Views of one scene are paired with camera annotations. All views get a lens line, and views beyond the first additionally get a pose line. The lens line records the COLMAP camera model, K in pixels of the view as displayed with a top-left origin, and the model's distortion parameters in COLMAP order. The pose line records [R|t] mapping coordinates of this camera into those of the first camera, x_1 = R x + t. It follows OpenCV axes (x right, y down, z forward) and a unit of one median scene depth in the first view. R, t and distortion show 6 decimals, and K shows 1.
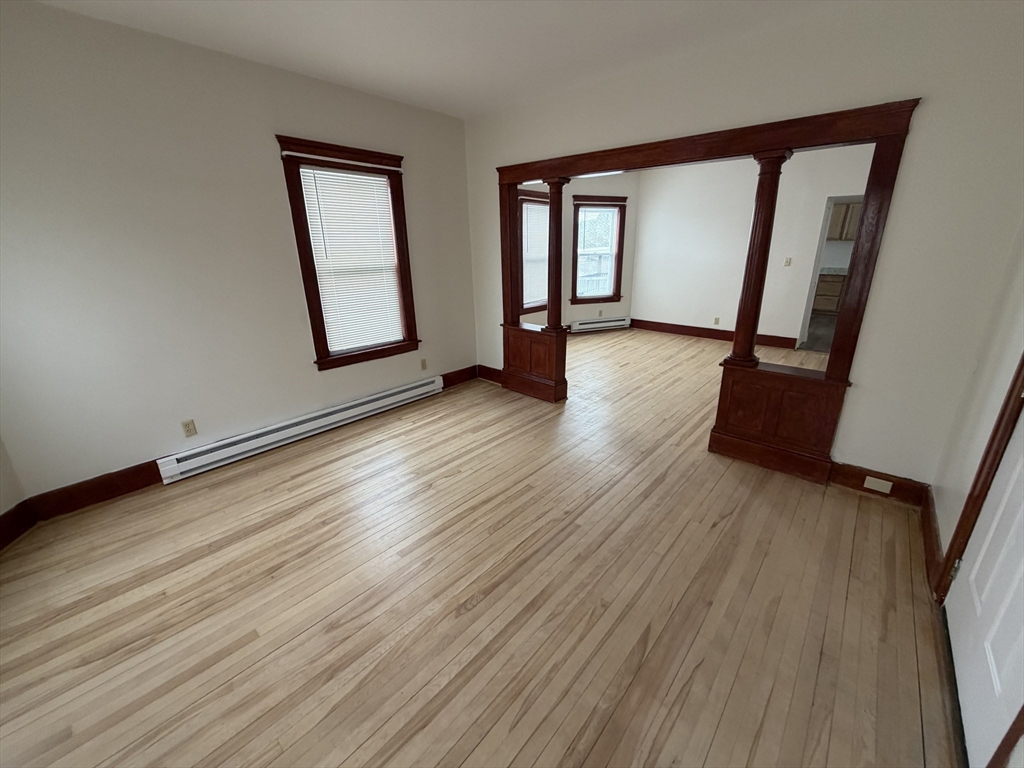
lens RADIAL K [[402.3, 0, 508.3], [0, 402.3, 382.3], [0, 0, 1]] dist [-0.001554, 0.000095]
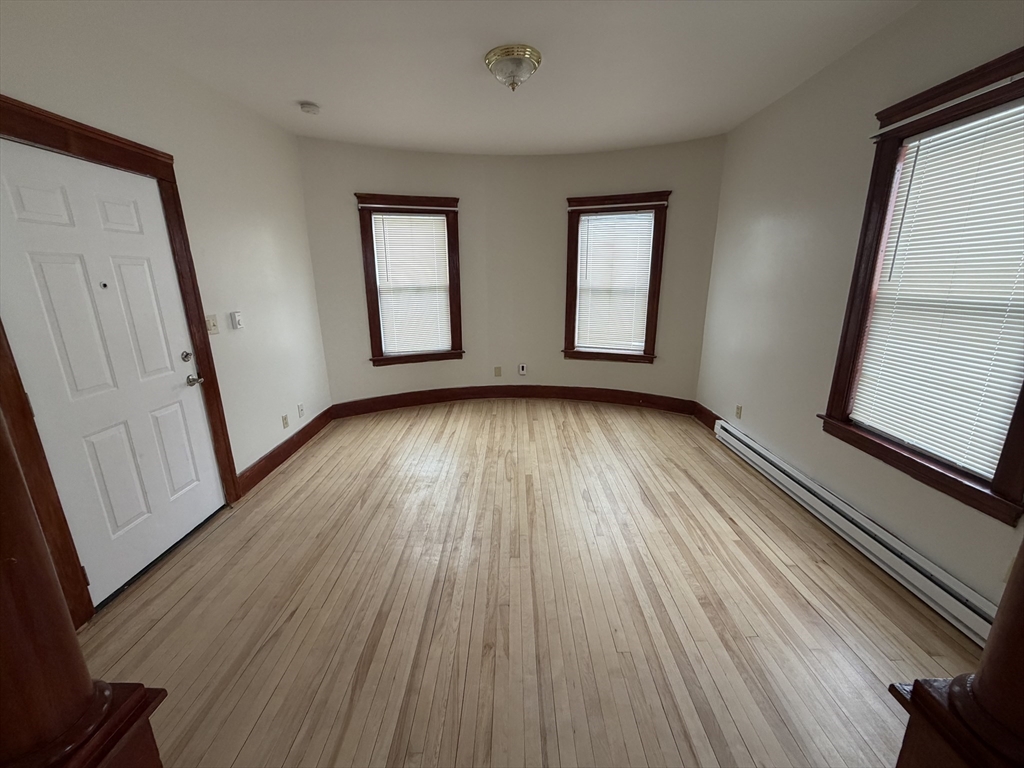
lens RADIAL K [[402.3, 0, 514.1], [0, 402.3, 379.9], [0, 0, 1]] dist [-0.001554, 0.000095]
pose [[-0.741151, 0.191274, -0.643513, 0.506478], [-0.187658, 0.861316, 0.472143, -0.435492], [0.644577, 0.470690, -0.602472, 1.288853]]
